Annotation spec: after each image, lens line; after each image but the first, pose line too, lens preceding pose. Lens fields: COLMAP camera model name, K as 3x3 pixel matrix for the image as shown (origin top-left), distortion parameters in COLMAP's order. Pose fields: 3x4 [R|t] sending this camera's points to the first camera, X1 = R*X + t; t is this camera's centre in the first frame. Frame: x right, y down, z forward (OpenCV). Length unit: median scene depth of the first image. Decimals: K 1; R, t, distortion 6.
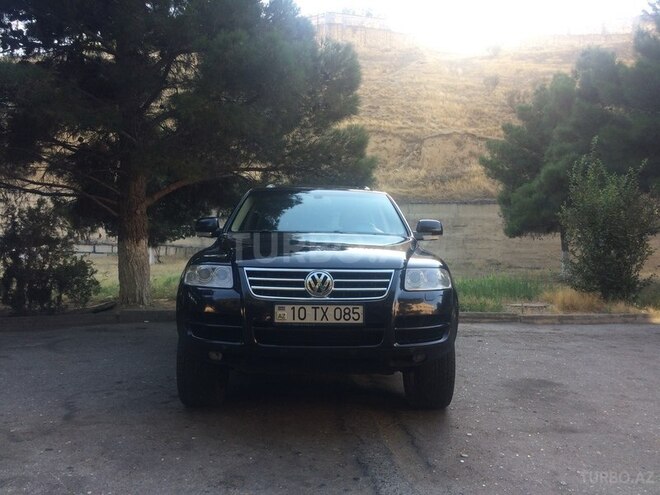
lens RADIAL K [[562.4, 0, 331.2], [0, 562.4, 240.0], [0, 0, 1]] dist [0.067212, -0.080159]
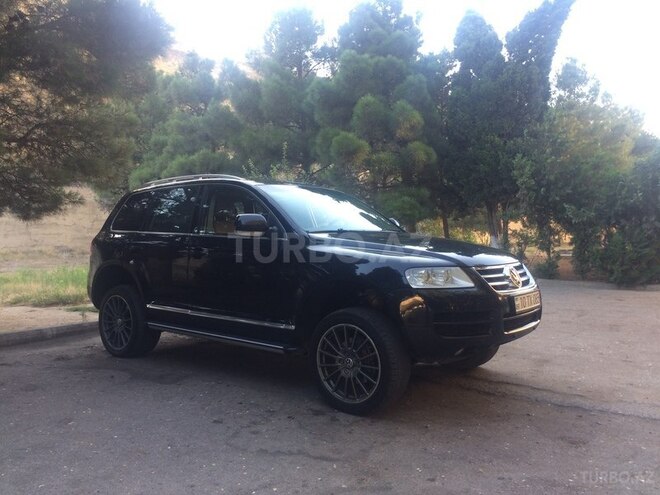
lens RADIAL K [[561.5, 0, 330.0], [0, 561.5, 247.5], [0, 0, 1]] dist [0.073933, -0.098690]
pose [[0.649521, -0.038586, 0.759364, -0.432305], [0.004258, 0.998880, 0.047115, -0.015795], [-0.760332, -0.027369, 0.648958, 0.184563]]
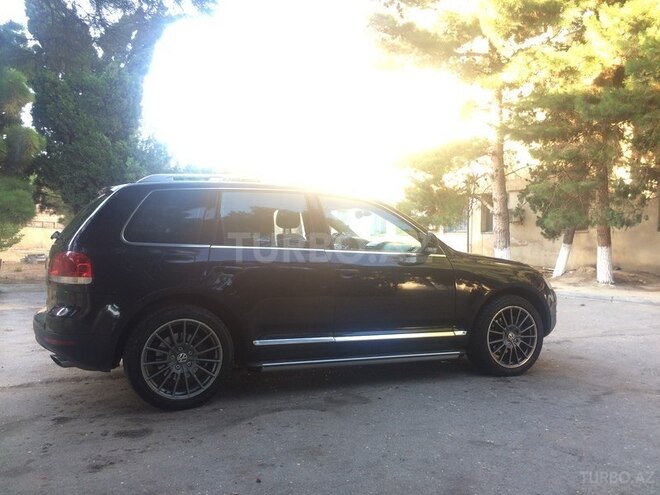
lens RADIAL K [[558.7, 0, 330.0], [0, 558.7, 247.5], [0, 0, 1]] dist [0.078586, -0.102175]
pose [[-0.362090, -0.030947, 0.931629, -0.542447], [-0.030448, 0.999308, 0.021361, -0.001473], [-0.931646, -0.020632, -0.362782, 0.796969]]
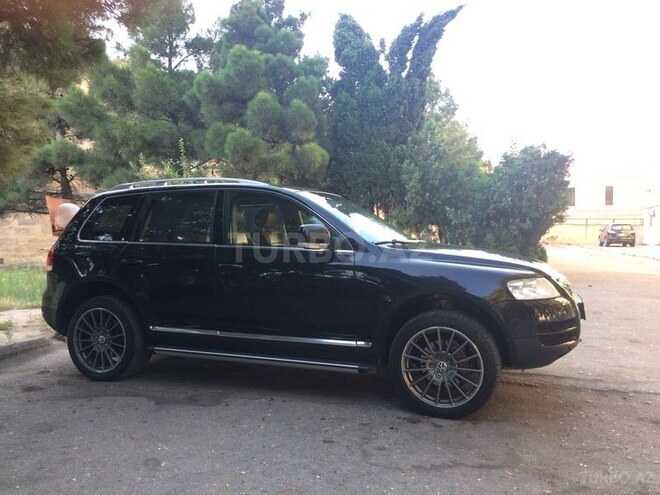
lens RADIAL K [[558.7, 0, 330.0], [0, 558.7, 247.5], [0, 0, 1]] dist [0.078586, -0.102175]
pose [[0.375834, -0.043670, 0.925658, -0.514082], [-0.001375, 0.998862, 0.047682, -0.016402], [-0.926686, -0.019193, 0.375346, 0.365374]]
